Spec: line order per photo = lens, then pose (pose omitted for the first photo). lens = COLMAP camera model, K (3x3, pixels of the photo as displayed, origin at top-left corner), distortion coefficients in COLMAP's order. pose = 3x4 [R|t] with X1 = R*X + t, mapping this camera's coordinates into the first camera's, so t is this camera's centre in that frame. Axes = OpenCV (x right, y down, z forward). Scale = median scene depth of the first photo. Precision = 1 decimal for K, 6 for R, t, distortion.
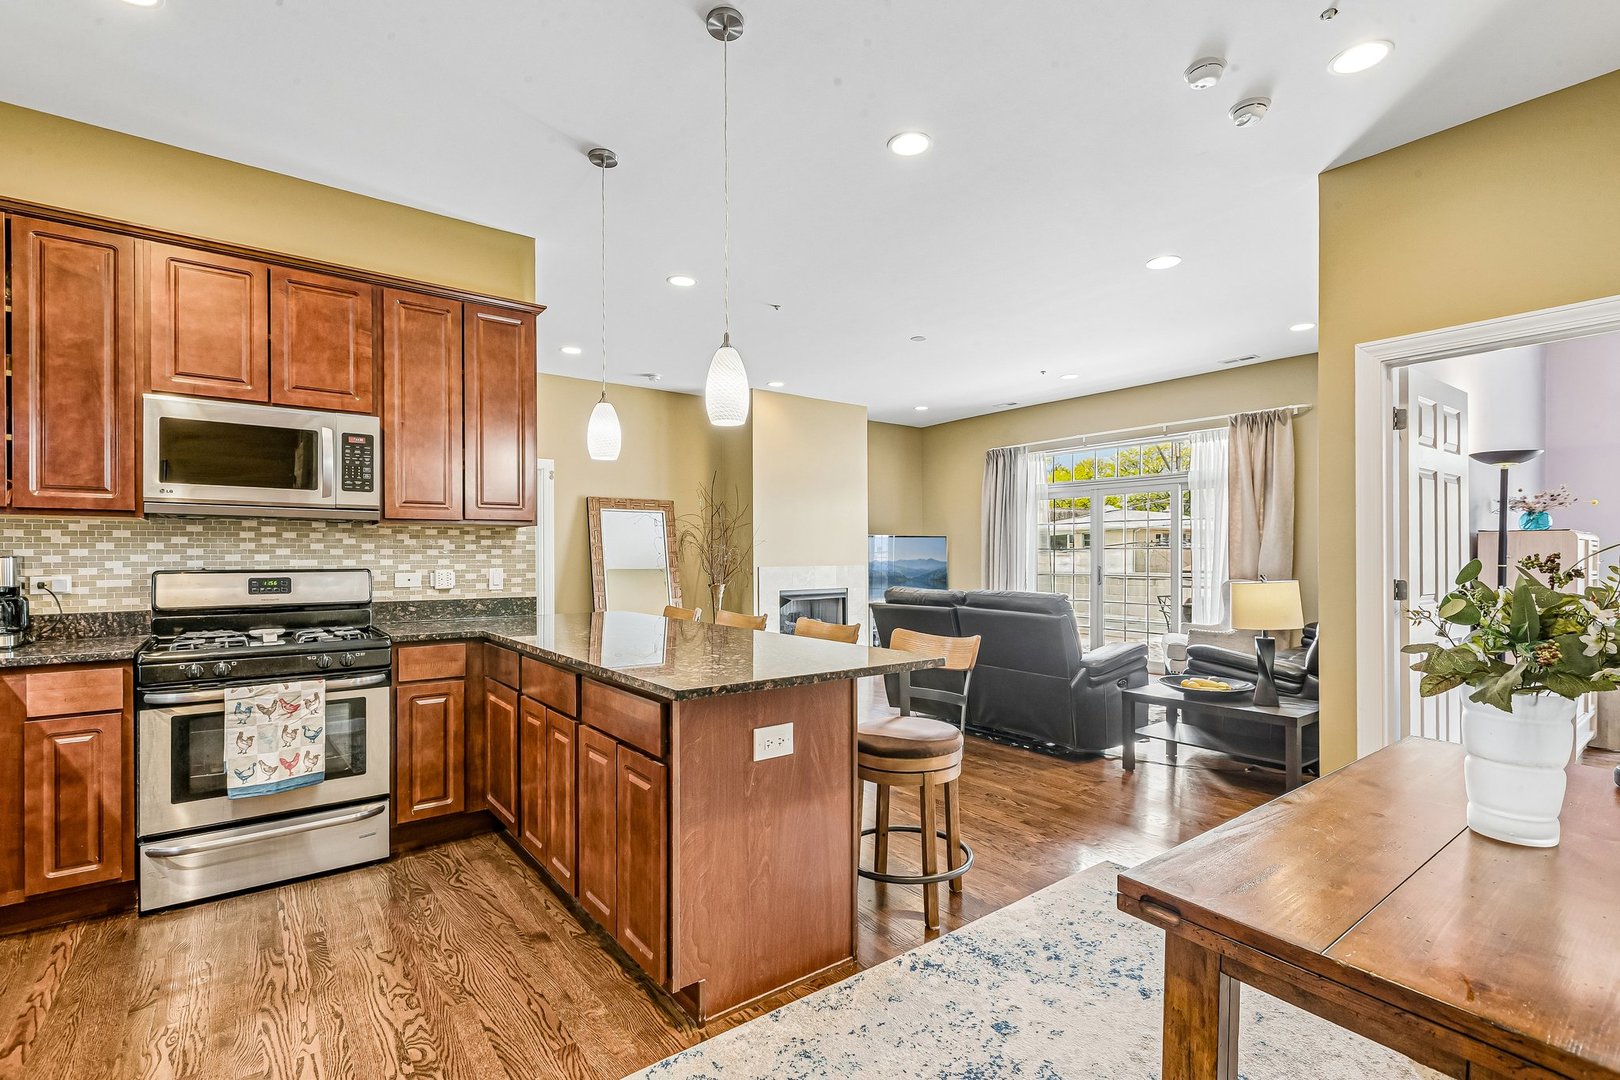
lens RADIAL K [[733.3, 0, 809.8], [0, 733.3, 556.4], [0, 0, 1]] dist [-0.001262, 0.001521]
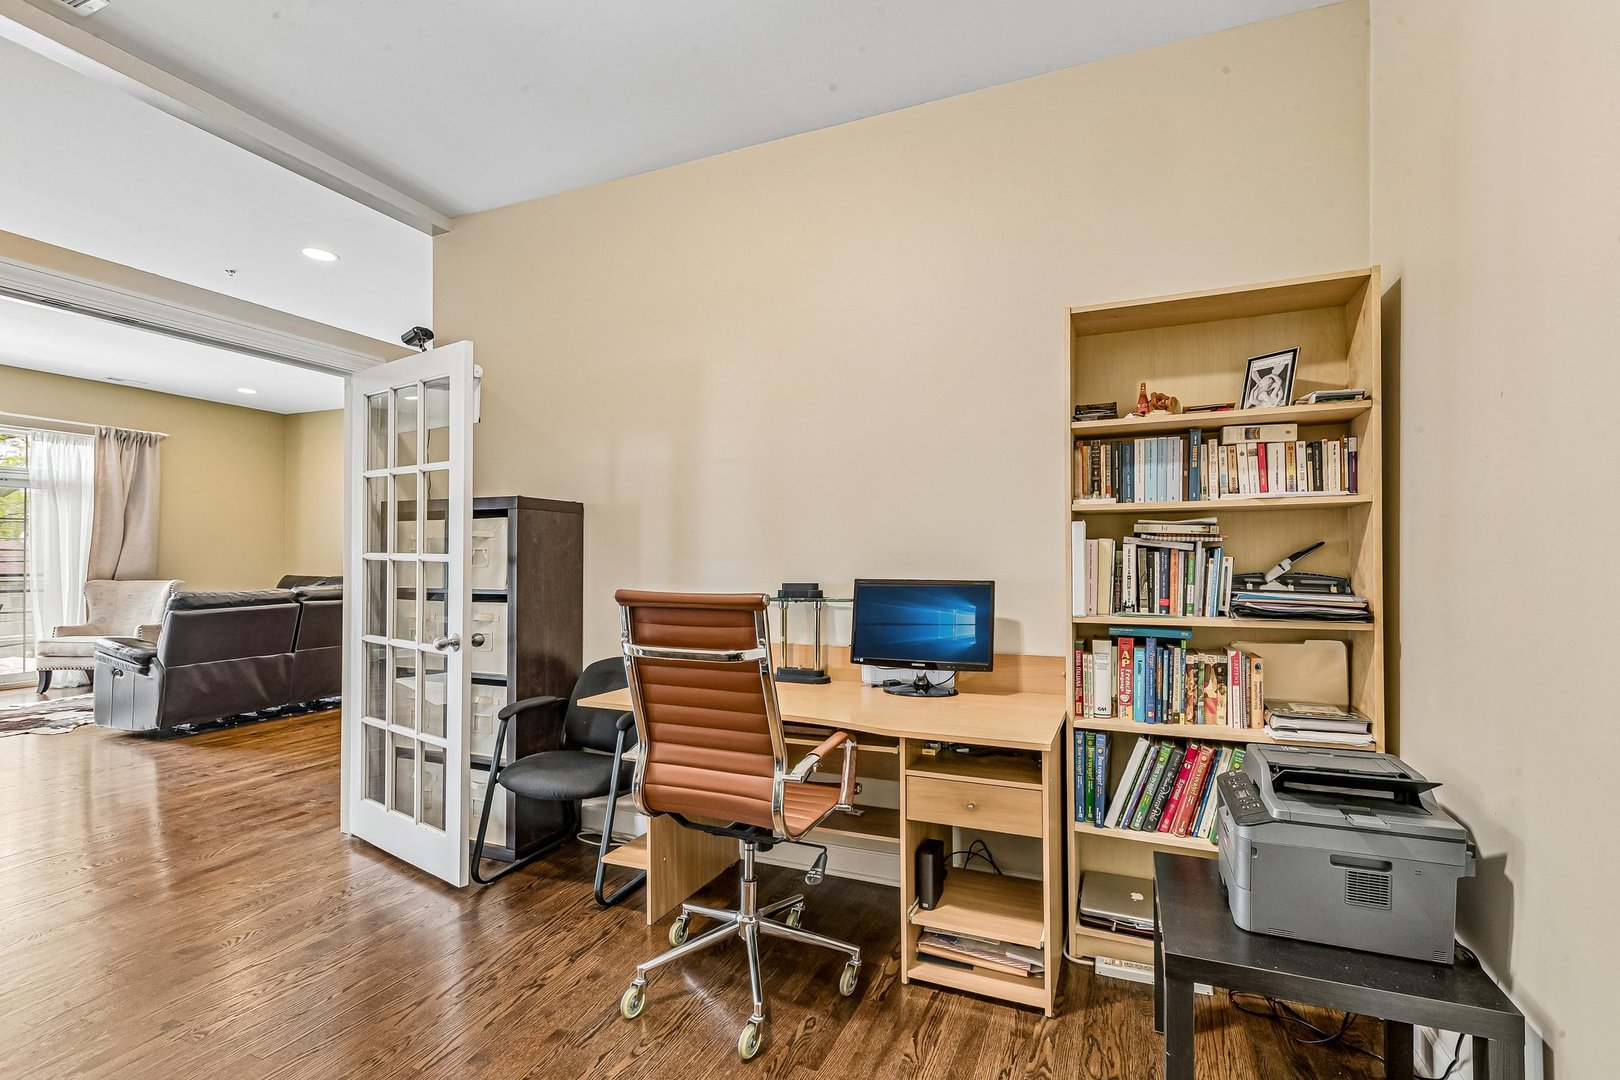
lens RADIAL K [[733.3, 0, 821.5], [0, 733.3, 557.1], [0, 0, 1]] dist [-0.001262, 0.001521]
pose [[-0.493727, 0.004491, 0.869605, -1.594519], [-0.000007, 0.999987, -0.005168, 0.006133], [-0.869617, -0.002558, -0.493720, 1.108927]]
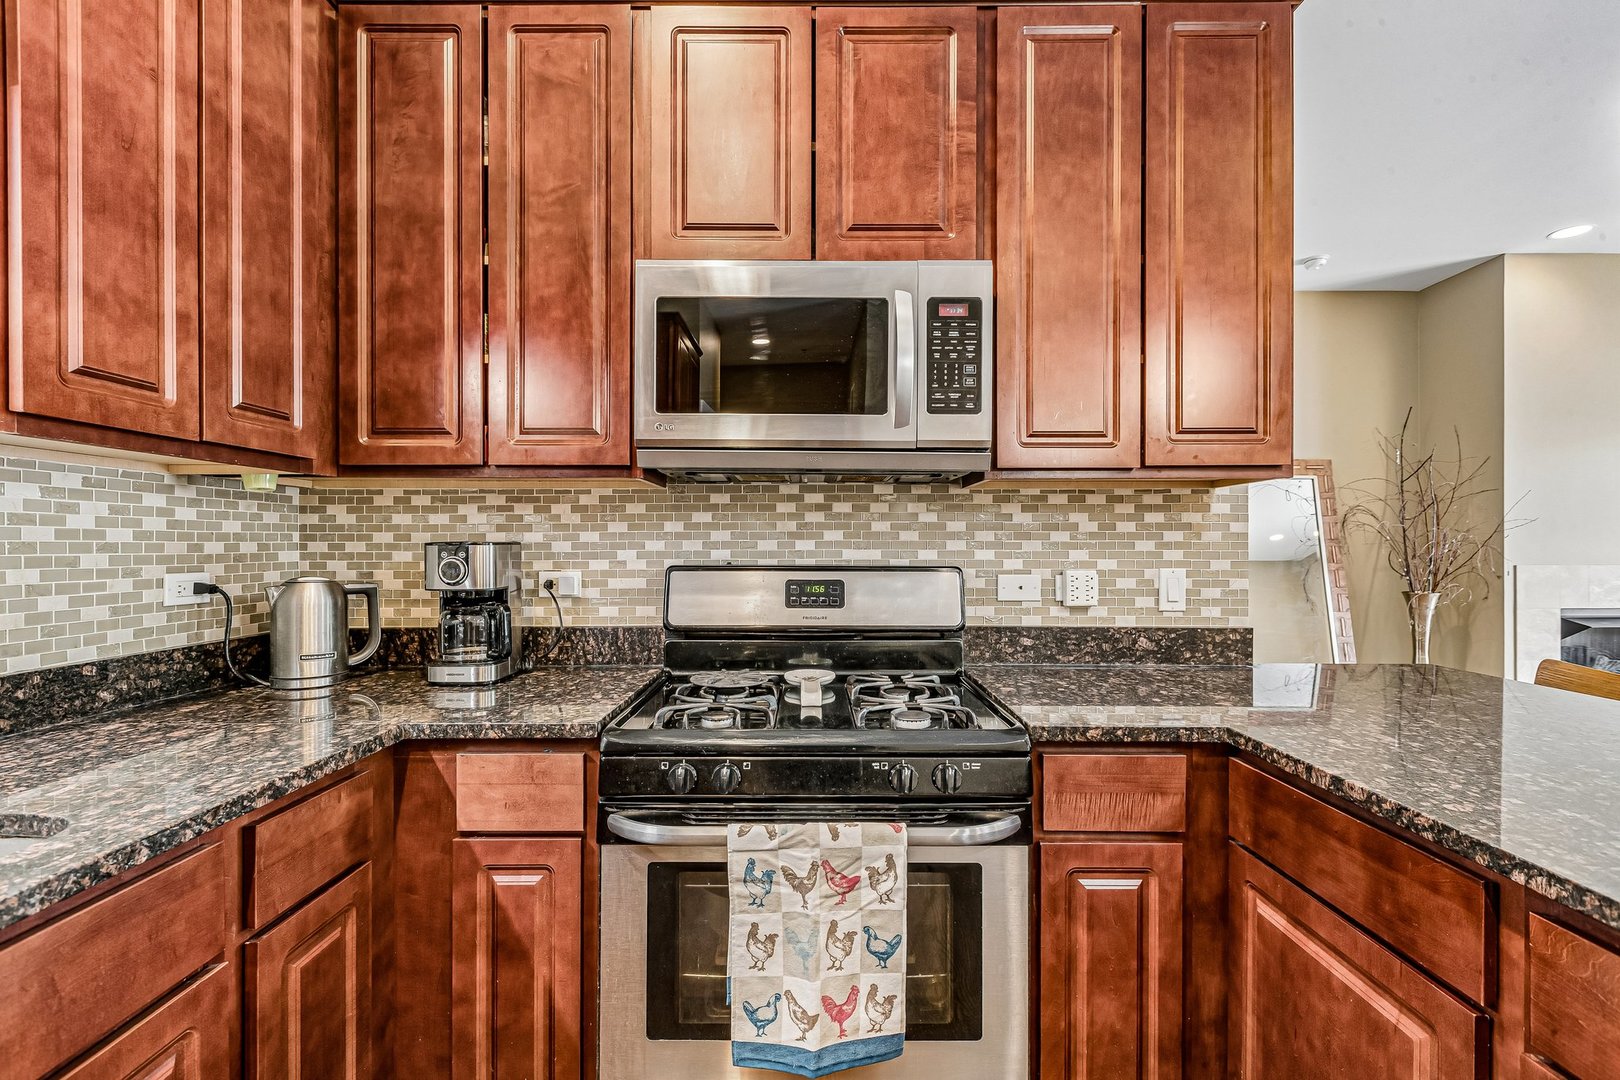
lens RADIAL K [[733.3, 0, 824.8], [0, 733.3, 547.3], [0, 0, 1]] dist [-0.001262, 0.001521]
pose [[0.801573, 0.006230, -0.597864, -0.330092], [-0.004122, 0.999980, 0.004893, 0.000037], [0.597882, -0.001457, 0.801582, 0.465601]]
